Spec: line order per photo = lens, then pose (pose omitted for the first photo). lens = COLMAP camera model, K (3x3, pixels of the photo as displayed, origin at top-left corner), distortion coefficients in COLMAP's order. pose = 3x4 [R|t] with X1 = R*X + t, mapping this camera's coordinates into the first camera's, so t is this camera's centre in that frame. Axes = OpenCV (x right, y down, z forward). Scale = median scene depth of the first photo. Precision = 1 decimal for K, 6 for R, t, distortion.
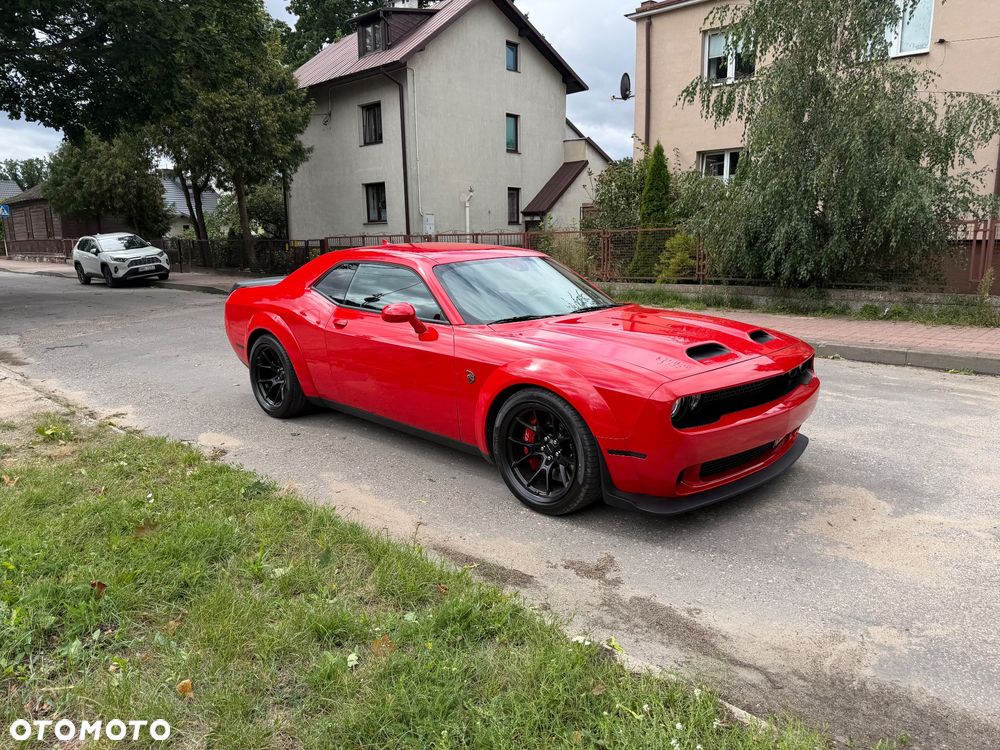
lens RADIAL K [[704.4, 0, 508.5], [0, 704.4, 373.3], [0, 0, 1]] dist [0.047779, -0.057370]
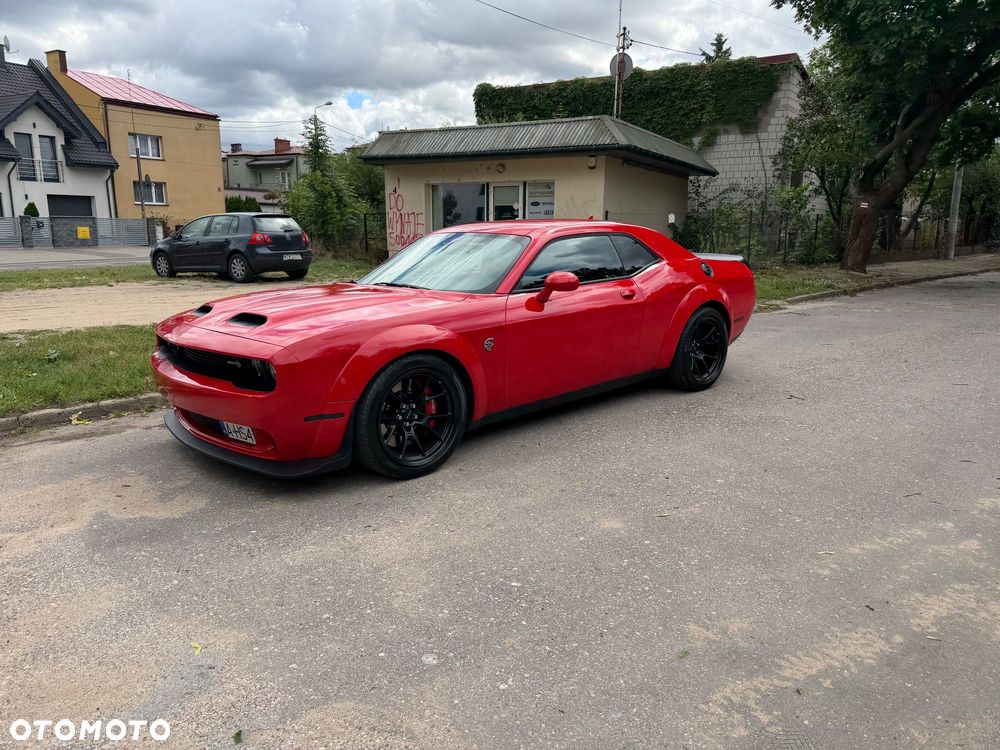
lens RADIAL K [[702.1, 0, 501.9], [0, 702.1, 381.0], [0, 0, 1]] dist [0.065364, -0.081115]
pose [[-0.056948, 0.222641, -0.973236, 0.363656], [-0.190568, 0.954471, 0.229499, -0.072610], [0.980021, 0.198537, -0.011927, 0.394387]]
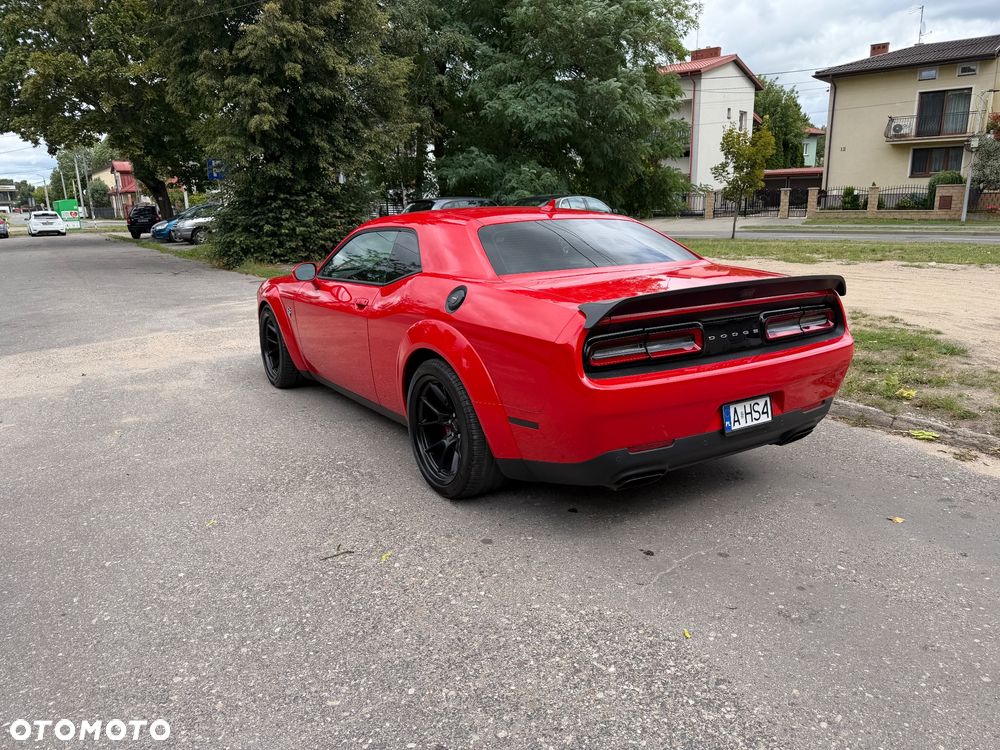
lens RADIAL K [[705.7, 0, 506.4], [0, 705.7, 376.7], [0, 0, 1]] dist [0.001882, -0.000536]
pose [[-0.972564, -0.021156, 0.231670, -0.123204], [0.077598, 0.909321, 0.408797, -0.131746], [-0.219311, 0.415558, -0.882731, 0.701260]]
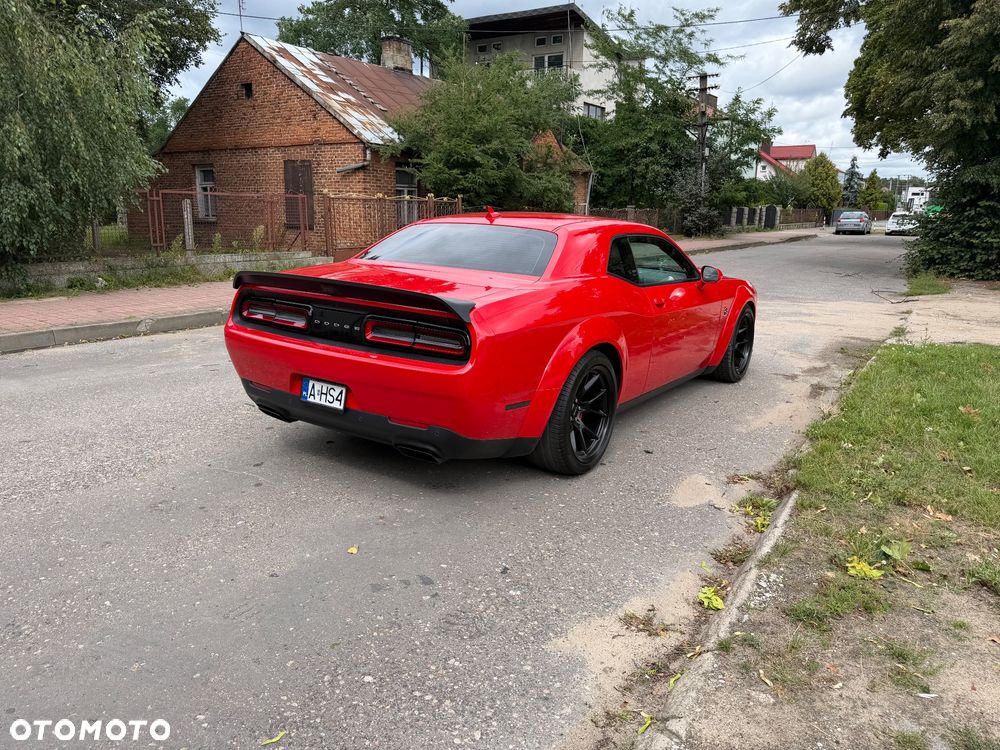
lens RADIAL K [[706.0, 0, 504.0], [0, 706.0, 370.7], [0, 0, 1]] dist [0.038503, -0.049323]
pose [[-0.174887, -0.212063, 0.961480, -0.389004], [0.168392, 0.955700, 0.241417, -0.085103], [-0.970082, 0.204126, -0.131430, 0.472219]]
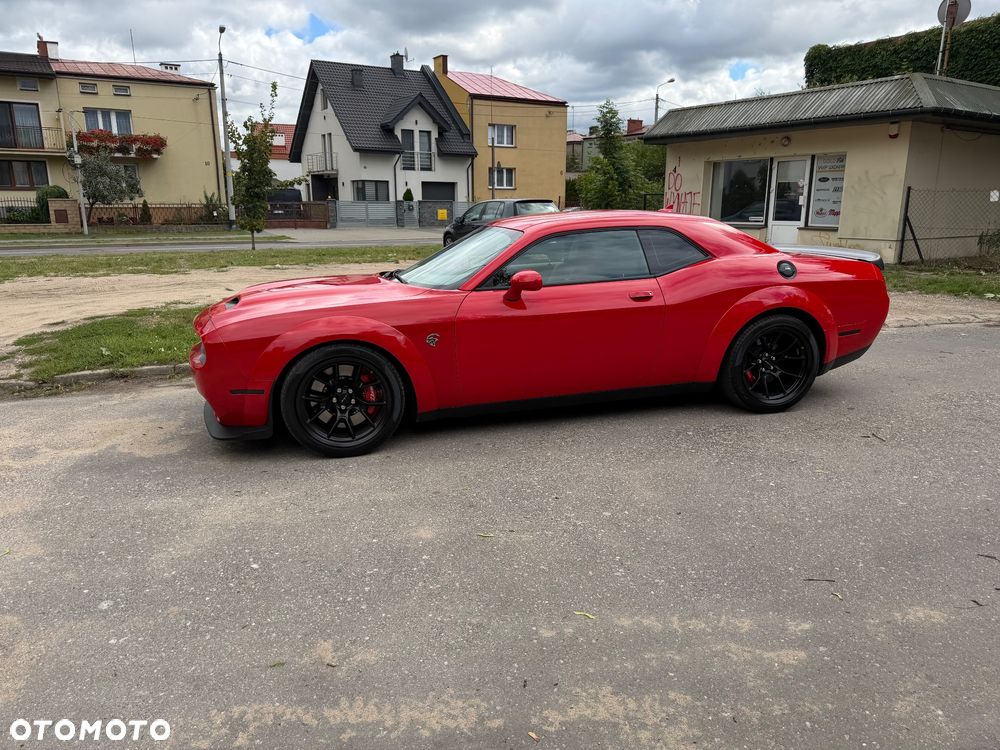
lens RADIAL K [[705.4, 0, 500.1], [0, 705.4, 373.5], [0, 0, 1]] dist [0.029982, -0.035466]
pose [[-0.522311, 0.211143, -0.826202, 0.310275], [-0.150319, 0.930894, 0.332927, -0.109217], [0.839402, 0.298086, -0.454477, 0.546301]]
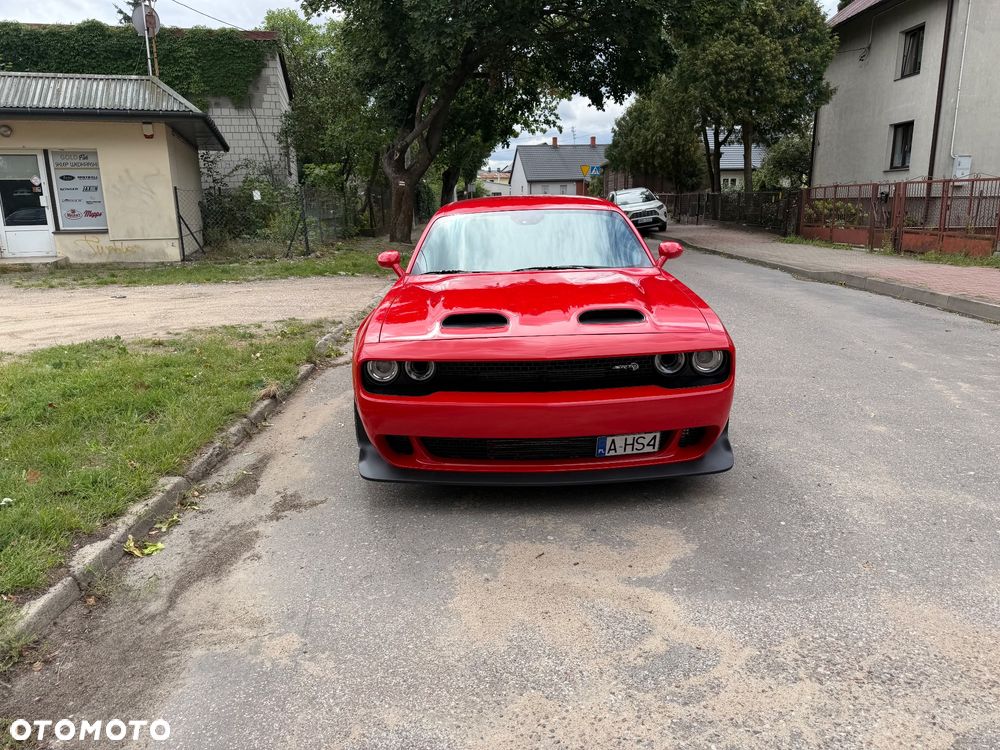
lens RADIAL K [[706.0, 0, 504.0], [0, 706.0, 370.7], [0, 0, 1]] dist [0.038503, -0.049323]
pose [[0.691445, 0.167958, -0.702634, 0.243588], [-0.125066, 0.985743, 0.112557, -0.019066], [0.711521, 0.010049, 0.702592, 0.108554]]
